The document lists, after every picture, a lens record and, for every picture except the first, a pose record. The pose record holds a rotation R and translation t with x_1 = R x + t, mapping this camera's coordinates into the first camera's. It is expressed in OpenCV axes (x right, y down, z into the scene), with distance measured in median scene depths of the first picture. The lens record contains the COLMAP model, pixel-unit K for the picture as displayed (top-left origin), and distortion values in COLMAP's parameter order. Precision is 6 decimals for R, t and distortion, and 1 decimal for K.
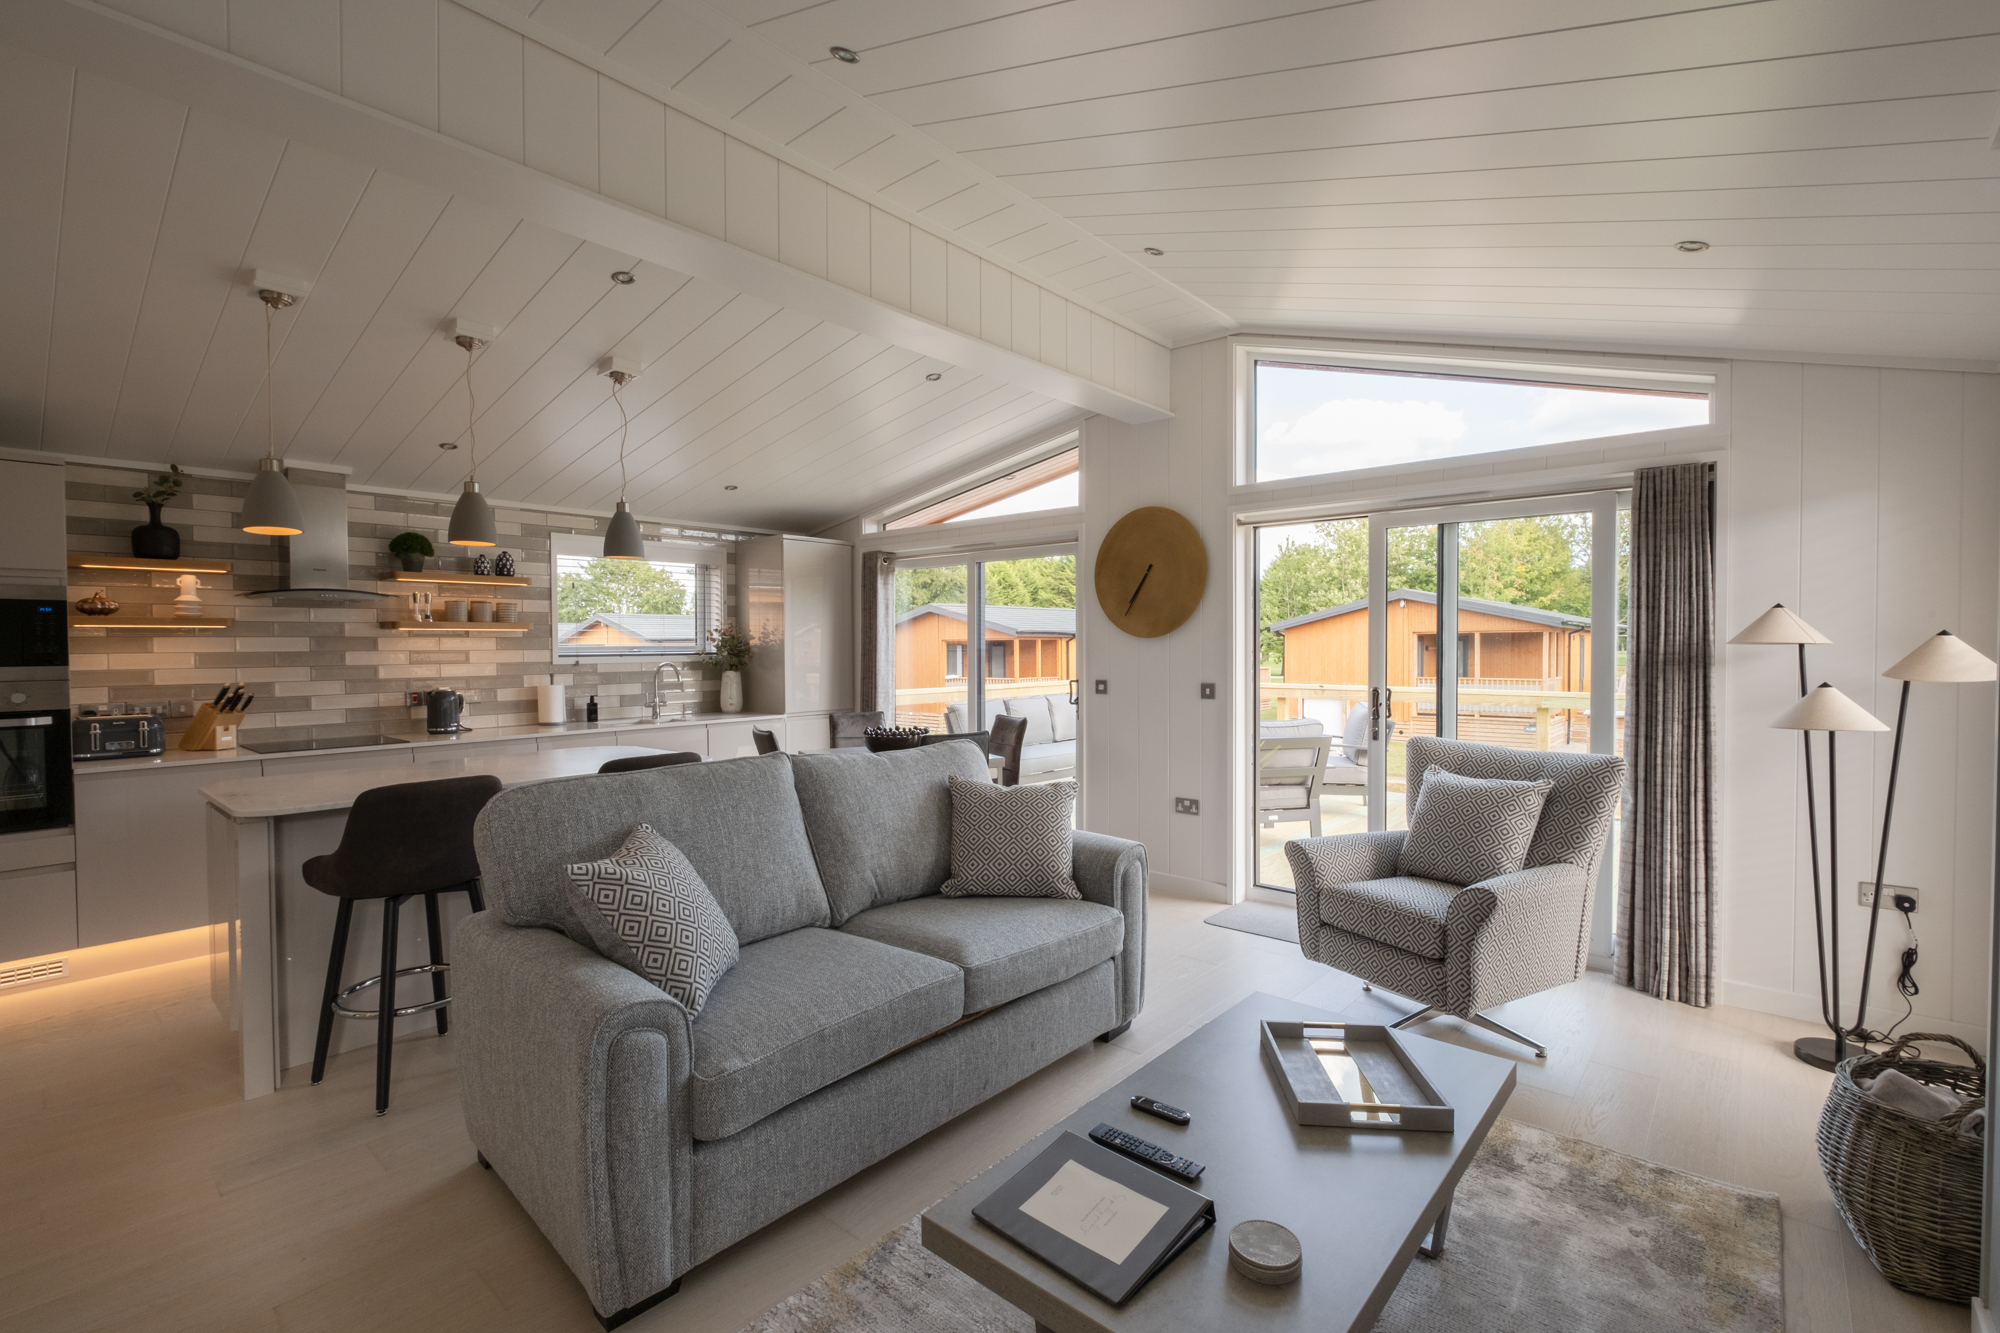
lens RADIAL K [[882.5, 0, 1004.6], [0, 882.5, 660.4], [0, 0, 1]] dist [0.000307, 0.000016]
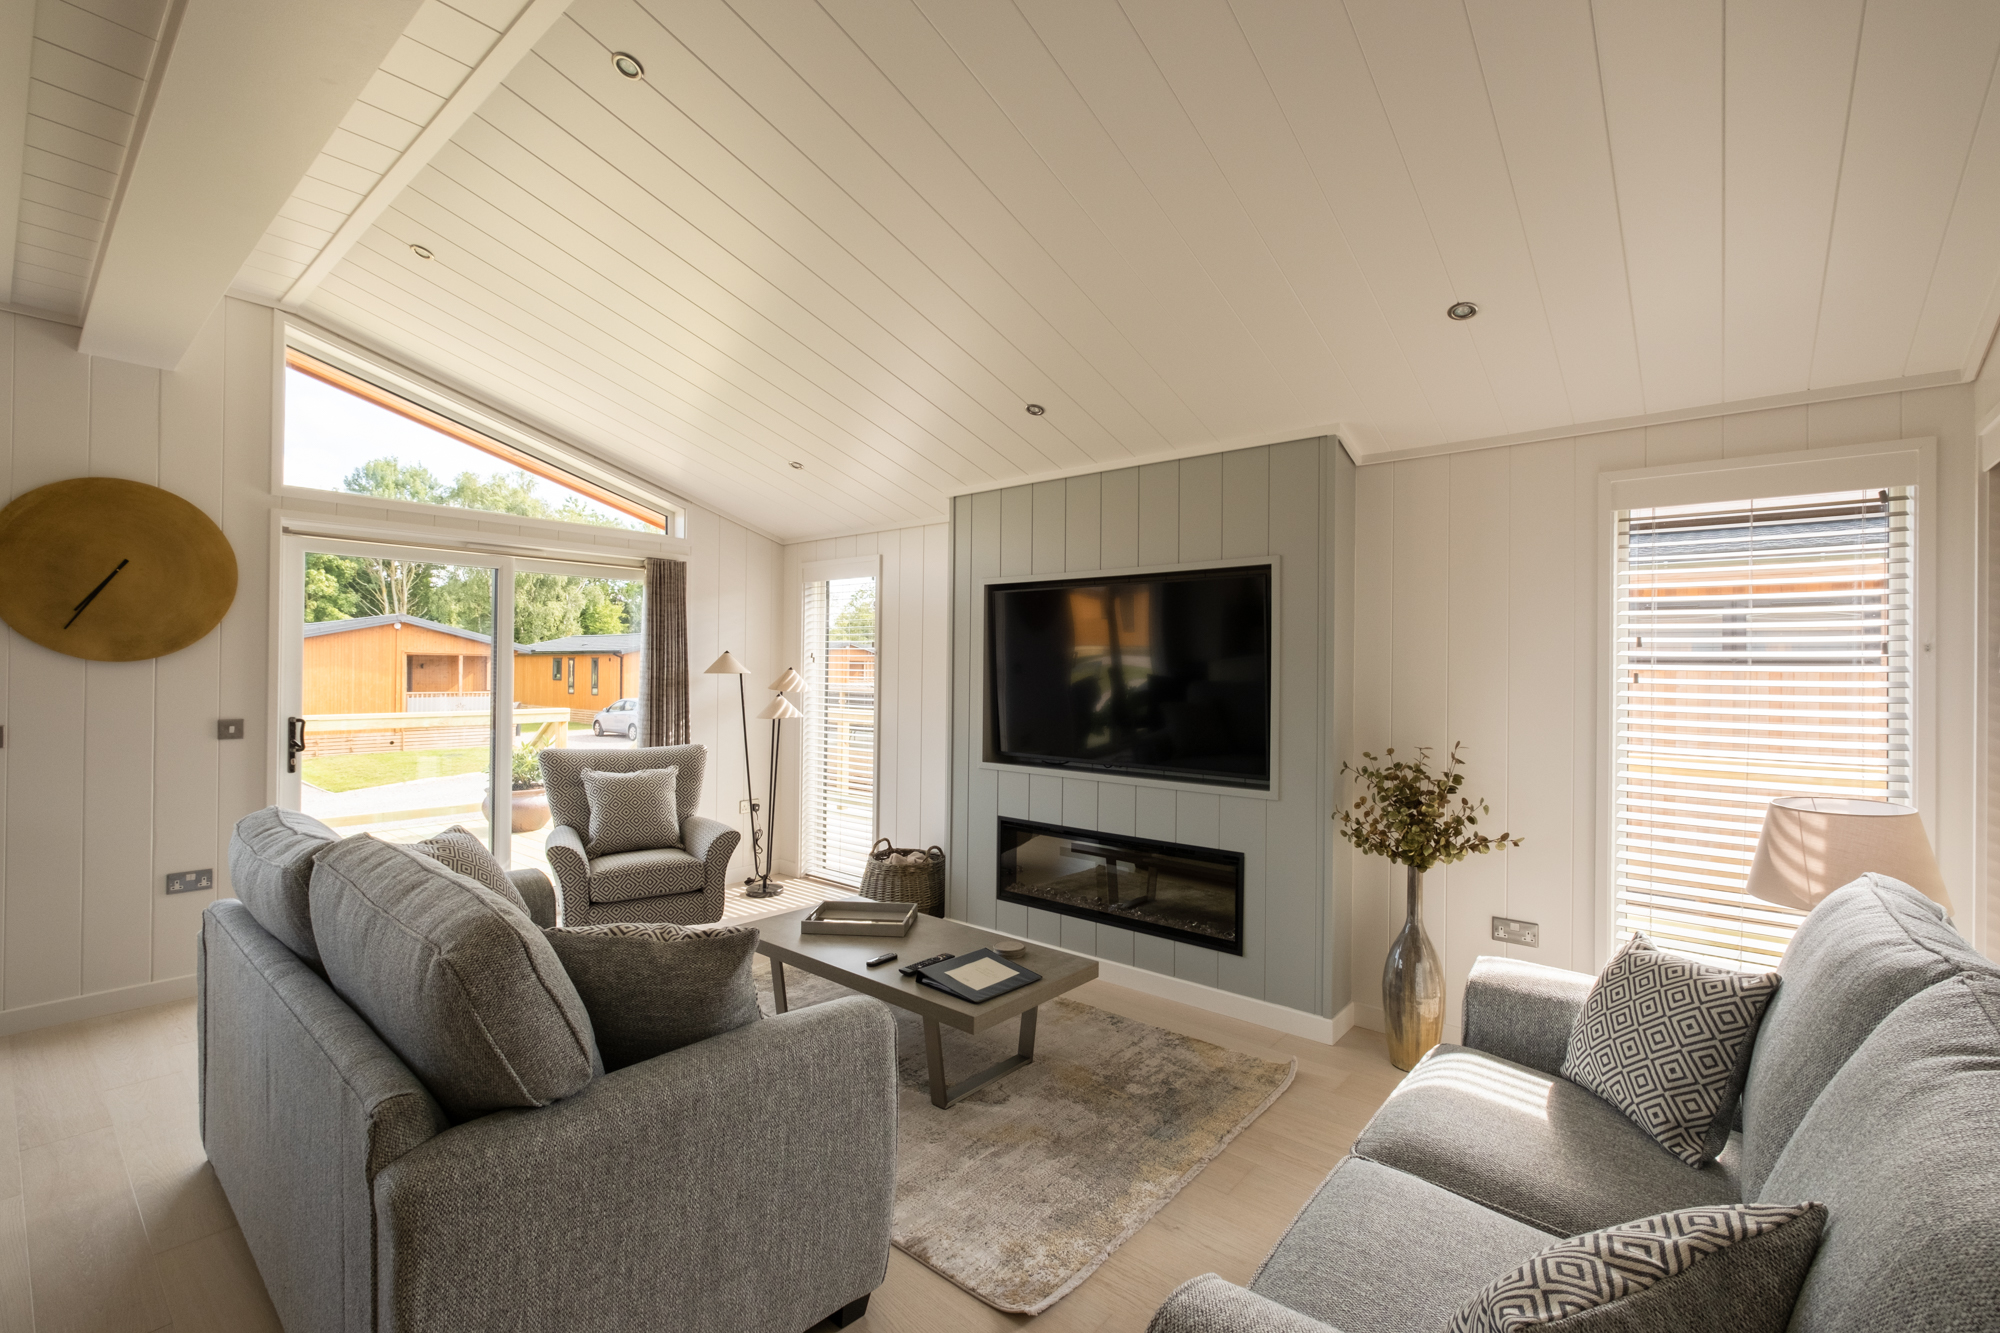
lens RADIAL K [[882.5, 0, 996.8], [0, 882.5, 665.7], [0, 0, 1]] dist [0.000307, 0.000016]
pose [[-0.013306, 0.003259, 0.999906, -0.298228], [0.006532, 0.999974, -0.003173, -0.008351], [-0.999890, 0.006489, -0.013327, 0.158365]]
